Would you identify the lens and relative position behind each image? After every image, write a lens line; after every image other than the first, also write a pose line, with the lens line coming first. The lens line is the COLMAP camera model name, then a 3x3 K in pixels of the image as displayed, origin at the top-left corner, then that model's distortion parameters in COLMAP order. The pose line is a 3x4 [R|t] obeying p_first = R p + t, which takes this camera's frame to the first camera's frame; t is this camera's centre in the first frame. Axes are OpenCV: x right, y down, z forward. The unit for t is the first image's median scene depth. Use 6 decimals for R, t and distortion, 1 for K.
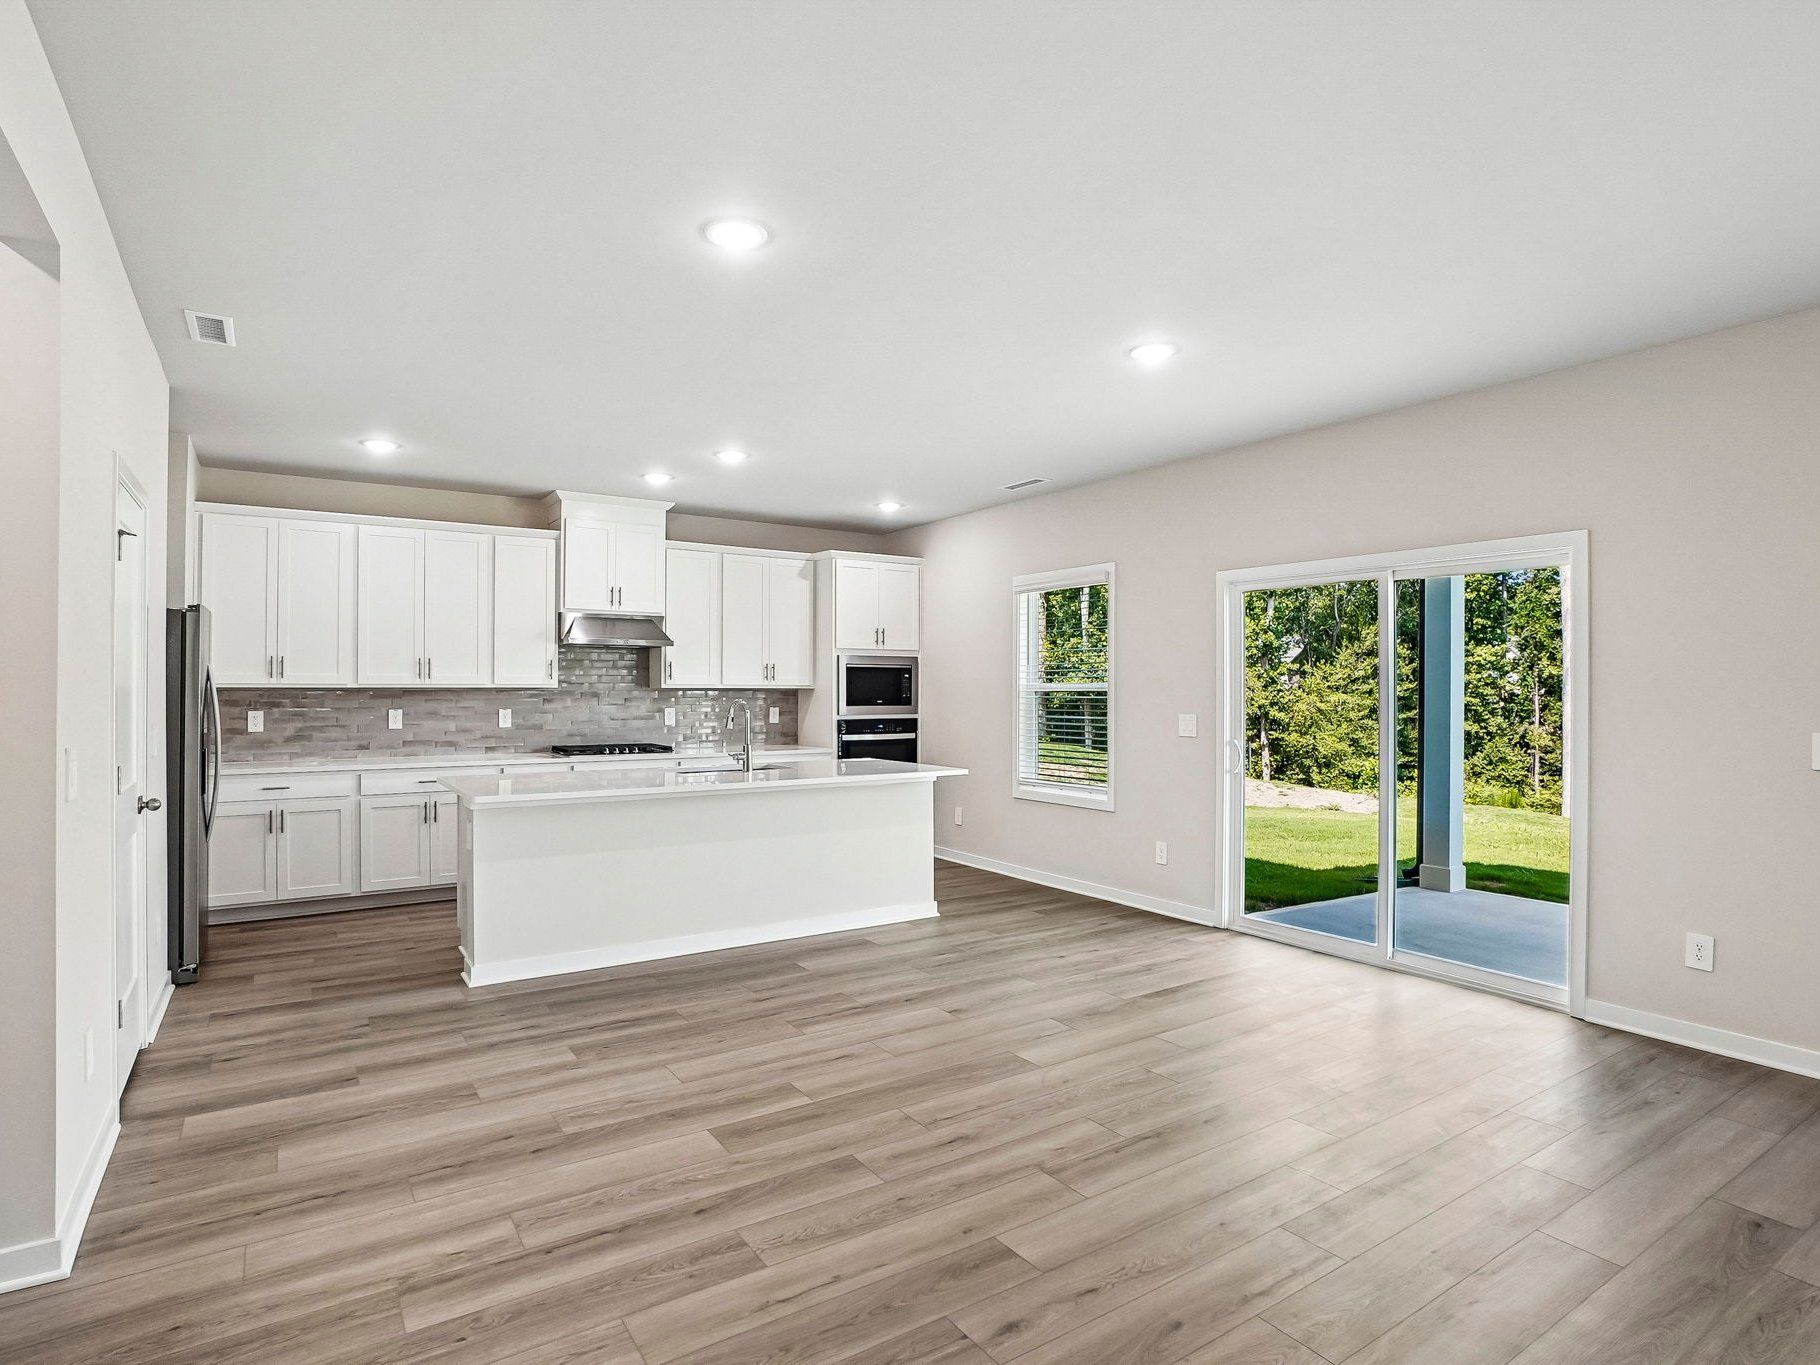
lens RADIAL K [[969.9, 0, 908.3], [0, 969.9, 687.4], [0, 0, 1]] dist [-0.048128, 0.016442]
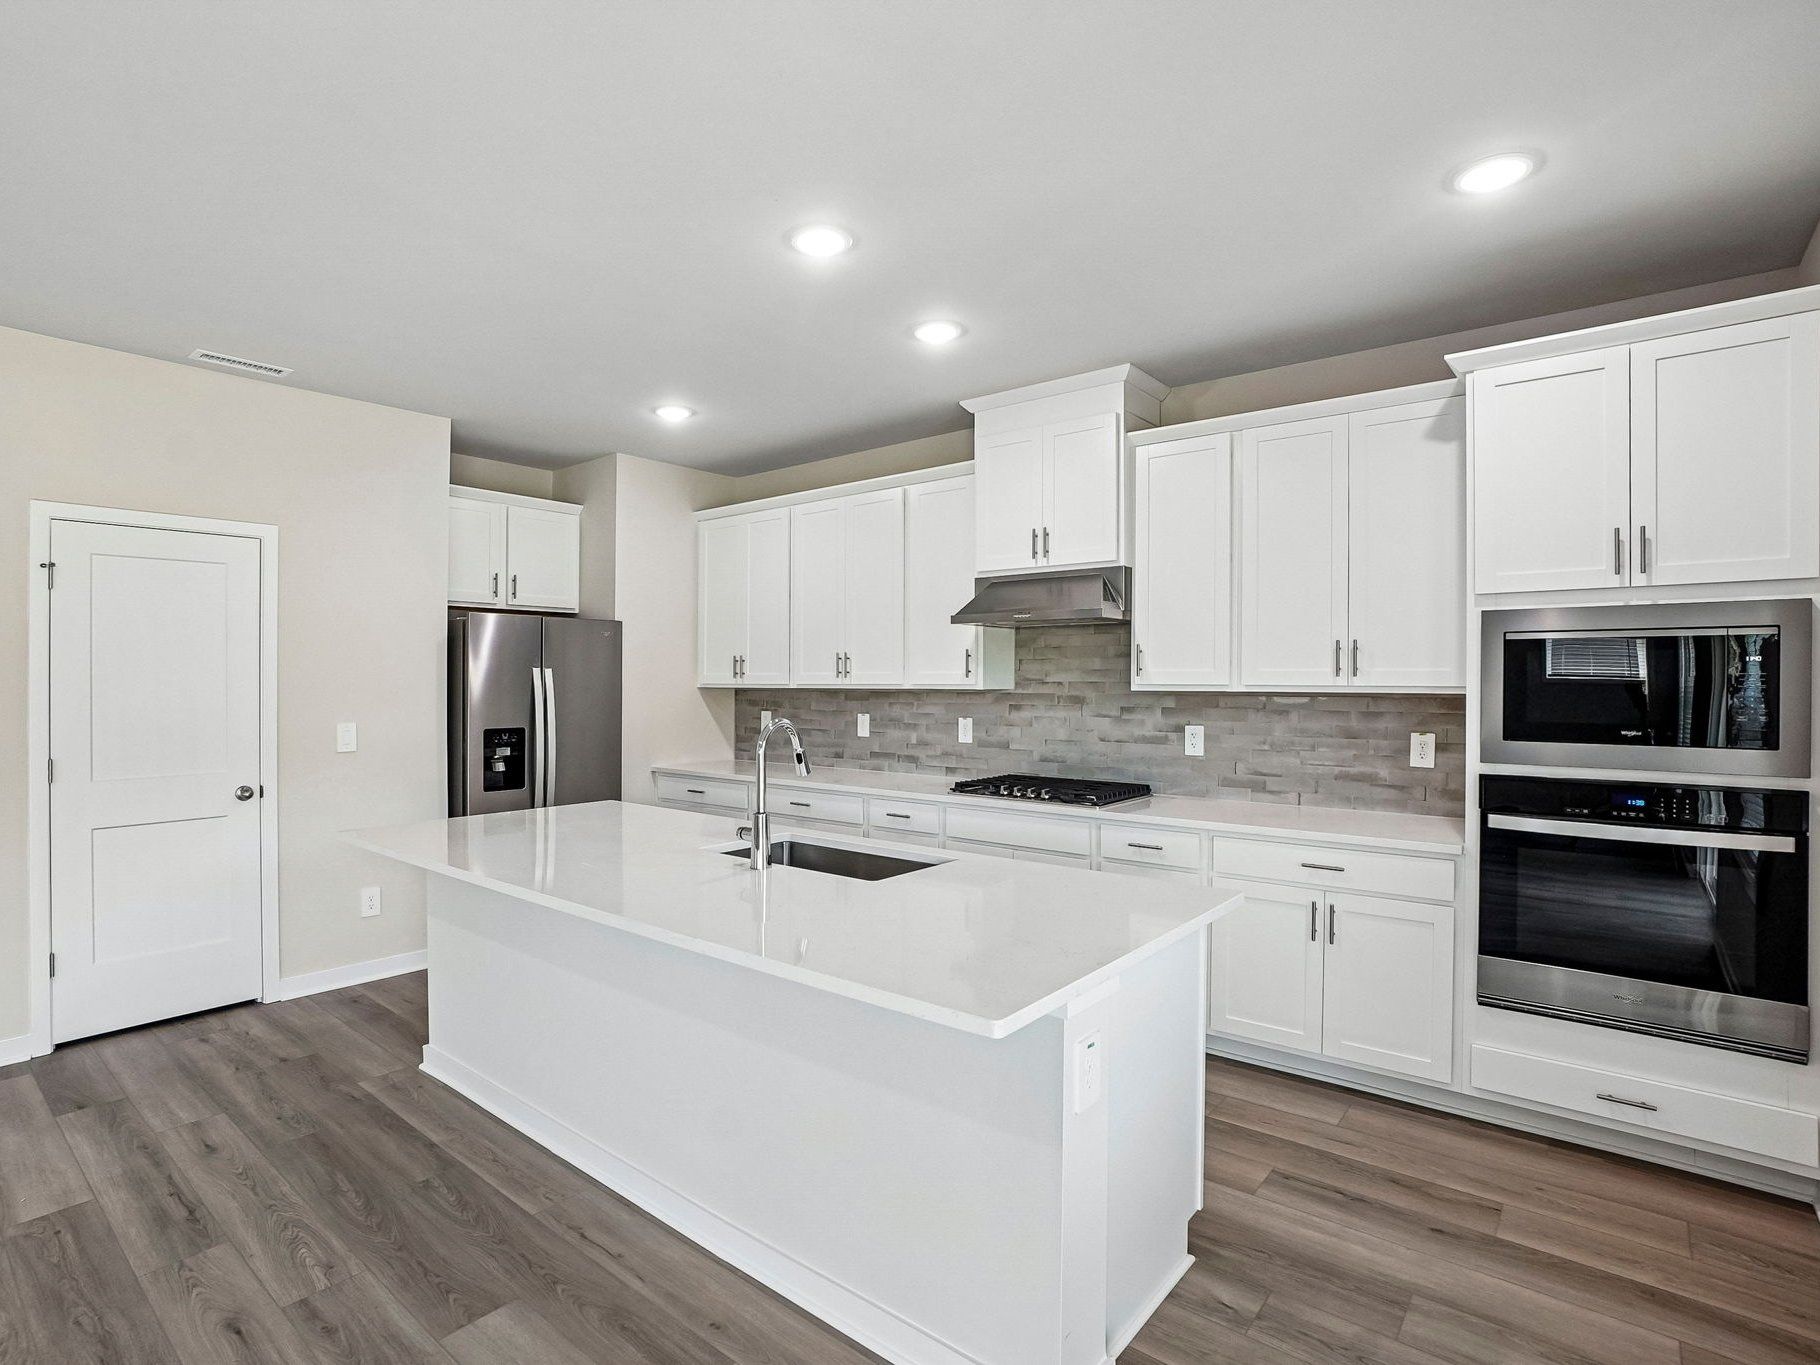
lens RADIAL K [[914.0, 0, 862.8], [0, 914.0, 678.6], [0, 0, 1]] dist [-0.051569, 0.019510]
pose [[0.277139, -0.003292, -0.960824, 0.270753], [0.002555, 0.999993, -0.002690, -0.006947], [0.960826, -0.001710, 0.277146, 0.846899]]
